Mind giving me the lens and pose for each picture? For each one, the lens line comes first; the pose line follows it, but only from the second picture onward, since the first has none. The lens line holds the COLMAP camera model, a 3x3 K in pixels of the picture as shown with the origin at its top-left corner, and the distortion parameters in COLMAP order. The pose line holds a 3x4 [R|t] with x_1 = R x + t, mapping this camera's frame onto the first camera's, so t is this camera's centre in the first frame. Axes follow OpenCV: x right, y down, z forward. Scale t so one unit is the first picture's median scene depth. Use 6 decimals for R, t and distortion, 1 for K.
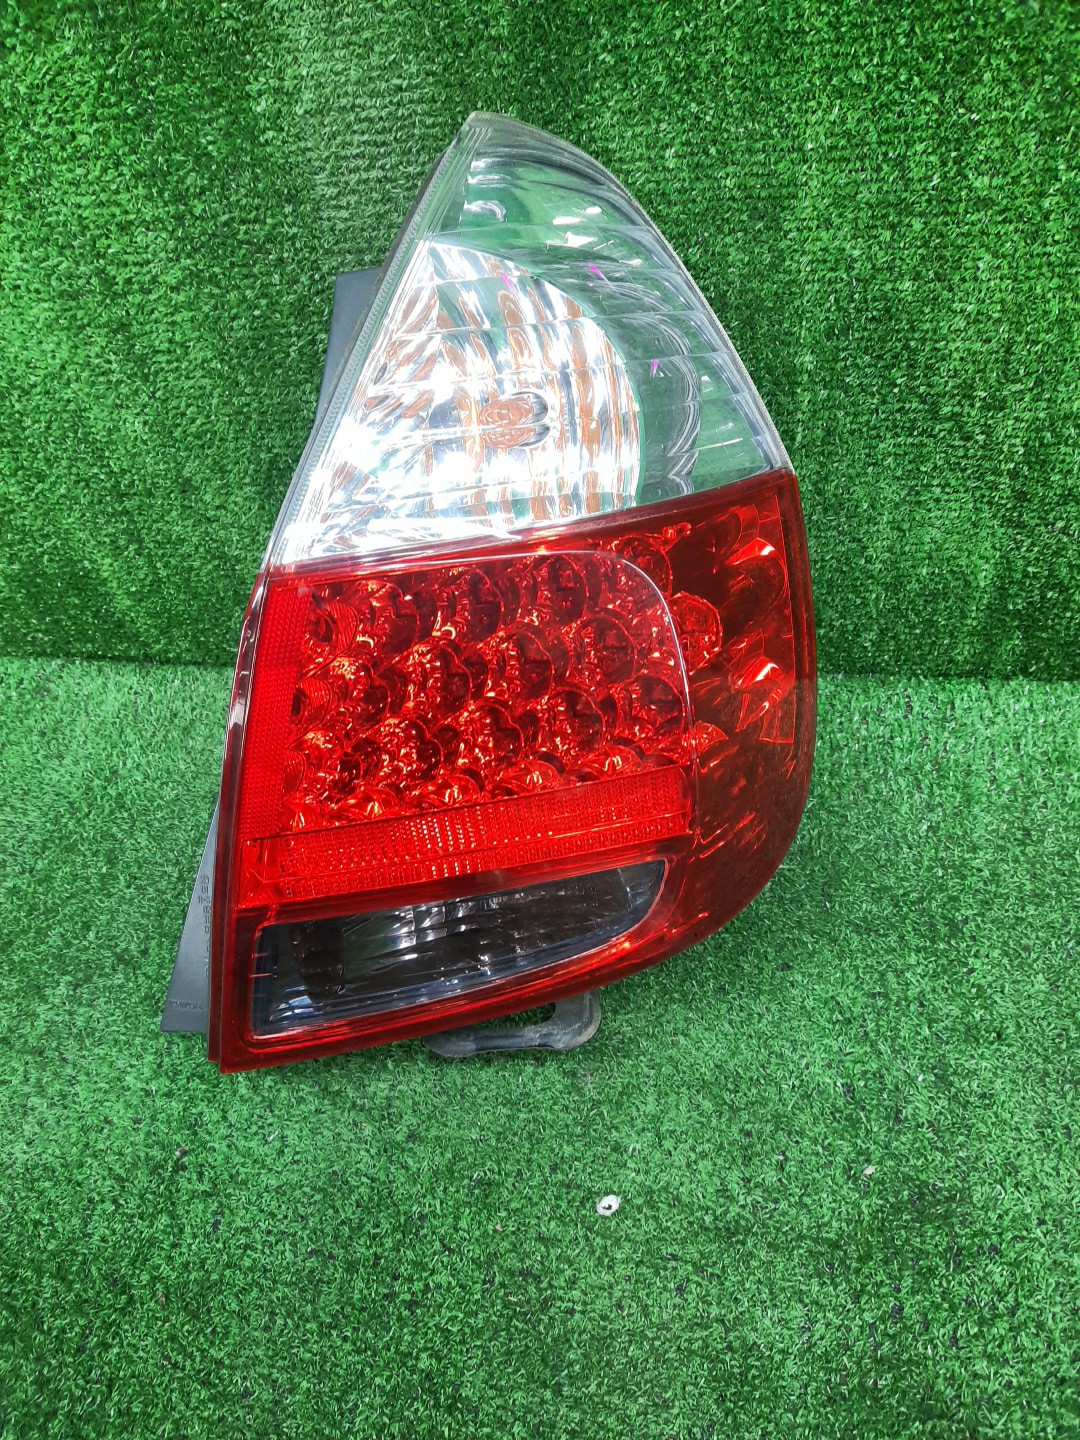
lens RADIAL K [[1098.1, 0, 540.0], [0, 1098.1, 720.0], [0, 0, 1]] dist [0.029443, -0.011480]
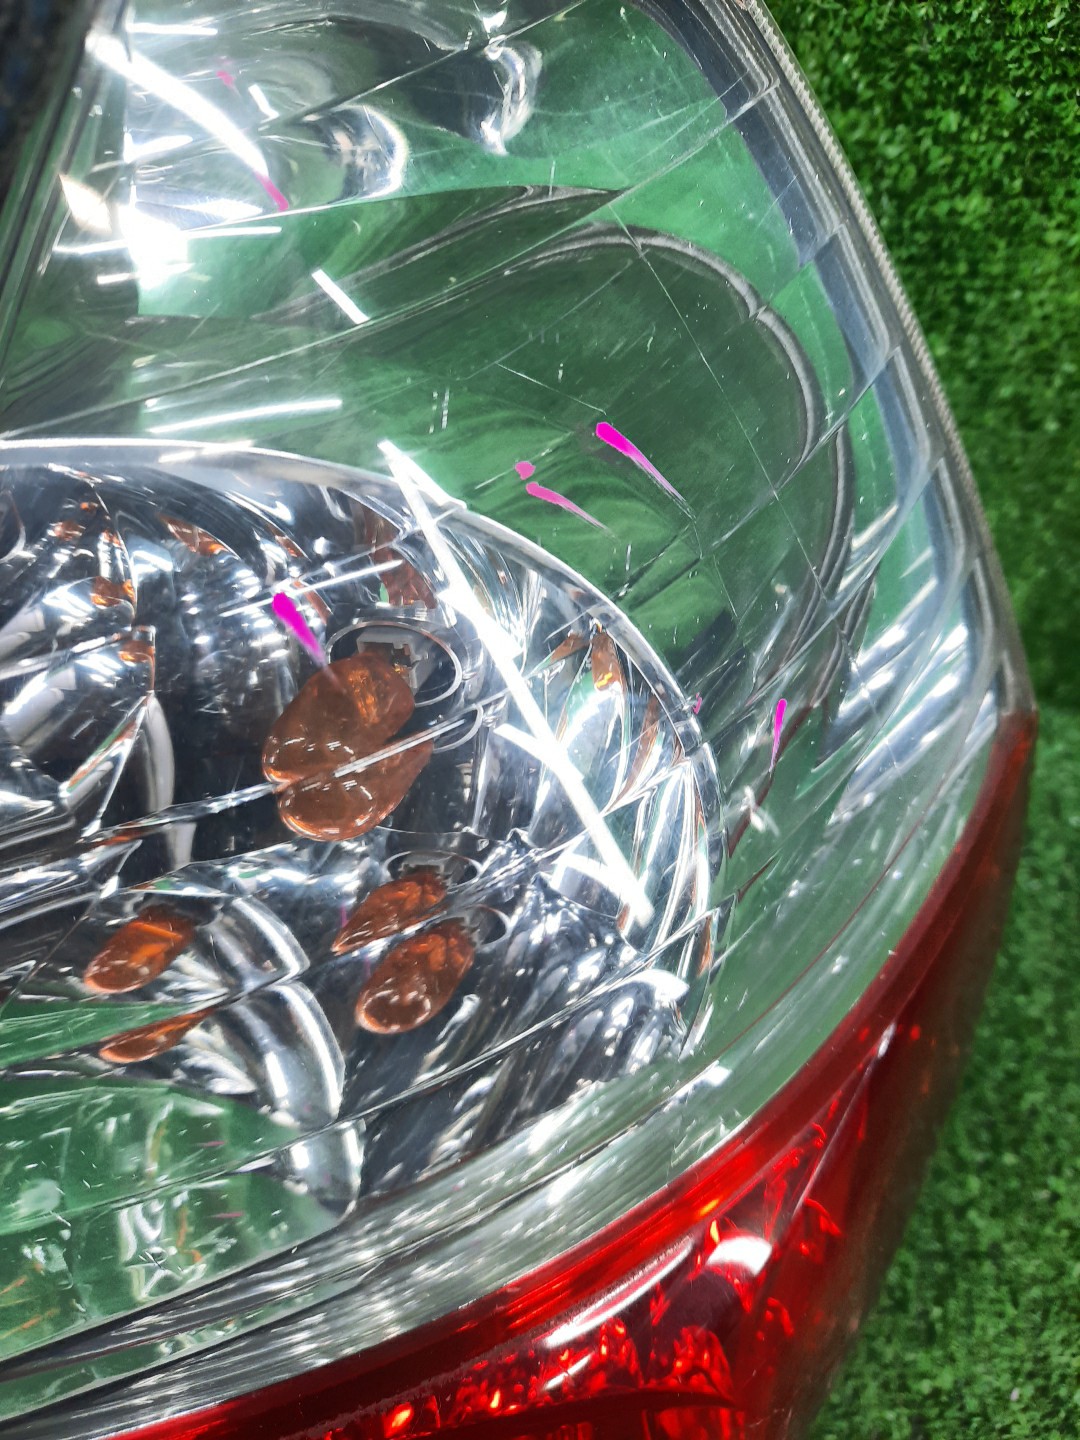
lens RADIAL K [[1098.1, 0, 540.0], [0, 1098.1, 720.0], [0, 0, 1]] dist [0.029443, -0.011480]
pose [[0.984788, -0.116101, 0.129279, 0.001076], [0.090210, 0.977499, 0.190679, -0.266451], [-0.148508, -0.176116, 0.973103, 0.430340]]
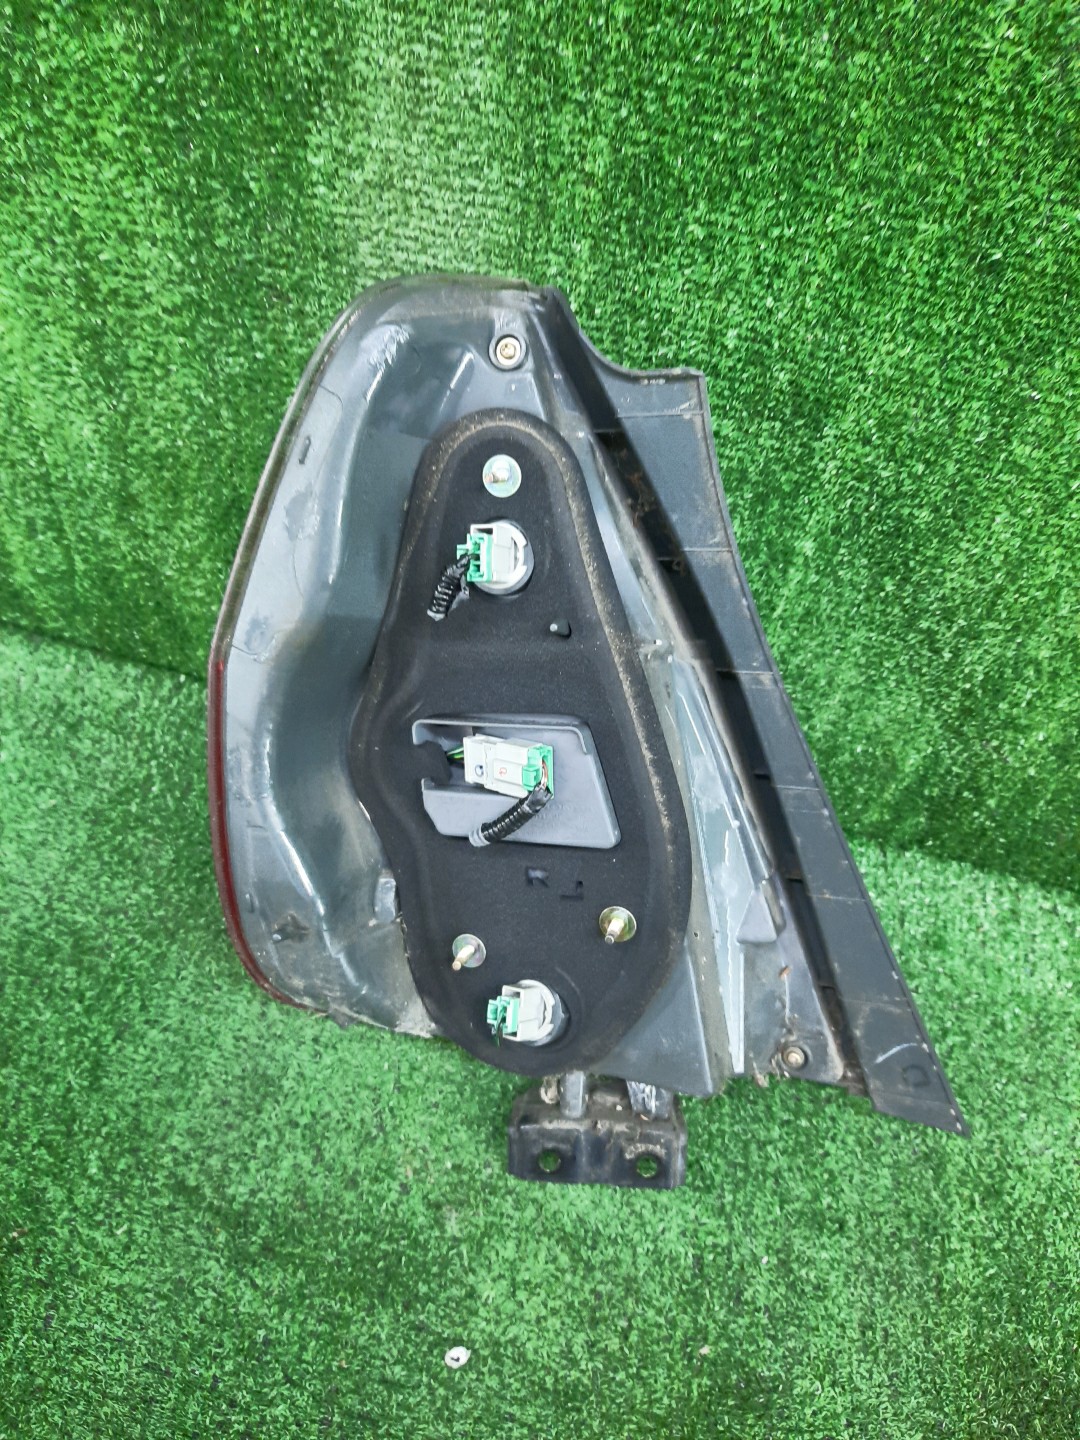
lens RADIAL K [[1098.1, 0, 540.0], [0, 1098.1, 720.0], [0, 0, 1]] dist [0.029443, -0.011480]
pose [[0.969273, 0.187932, 0.158720, -0.132380], [-0.202487, 0.975929, 0.081002, -0.227281], [-0.139677, -0.110652, 0.983995, 0.045025]]
